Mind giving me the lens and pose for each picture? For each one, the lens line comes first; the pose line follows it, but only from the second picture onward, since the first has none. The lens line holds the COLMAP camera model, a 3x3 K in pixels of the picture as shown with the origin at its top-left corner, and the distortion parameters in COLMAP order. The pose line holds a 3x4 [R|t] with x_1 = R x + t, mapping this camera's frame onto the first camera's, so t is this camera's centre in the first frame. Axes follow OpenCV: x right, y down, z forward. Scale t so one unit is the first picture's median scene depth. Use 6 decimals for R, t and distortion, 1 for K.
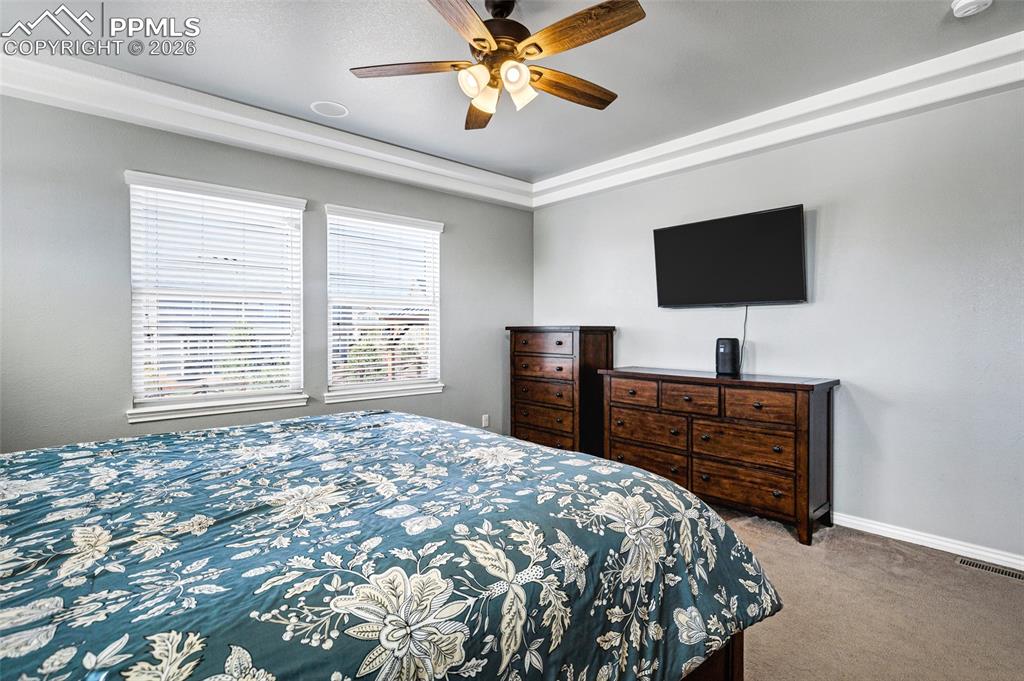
lens RADIAL K [[497.7, 0, 515.7], [0, 497.7, 337.2], [0, 0, 1]] dist [-0.019437, 0.001262]
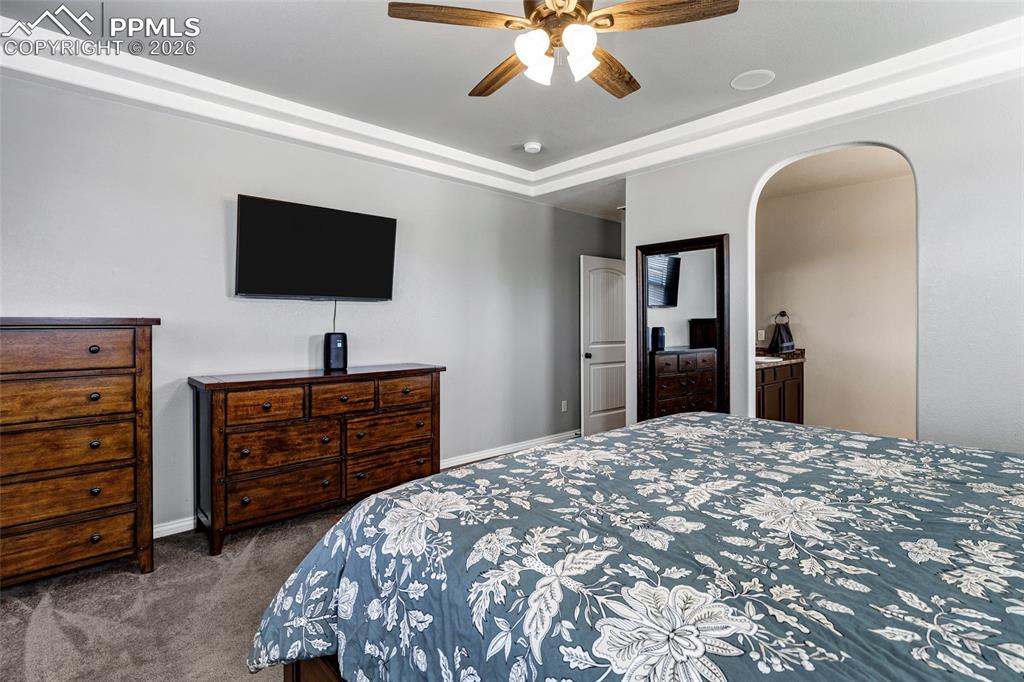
lens RADIAL K [[497.7, 0, 530.9], [0, 497.7, 325.0], [0, 0, 1]] dist [-0.019437, 0.001262]
pose [[-0.068053, -0.002527, 0.997679, -0.640354], [0.015150, 0.999879, 0.003566, -0.012581], [-0.997567, 0.015357, -0.068006, 0.756106]]
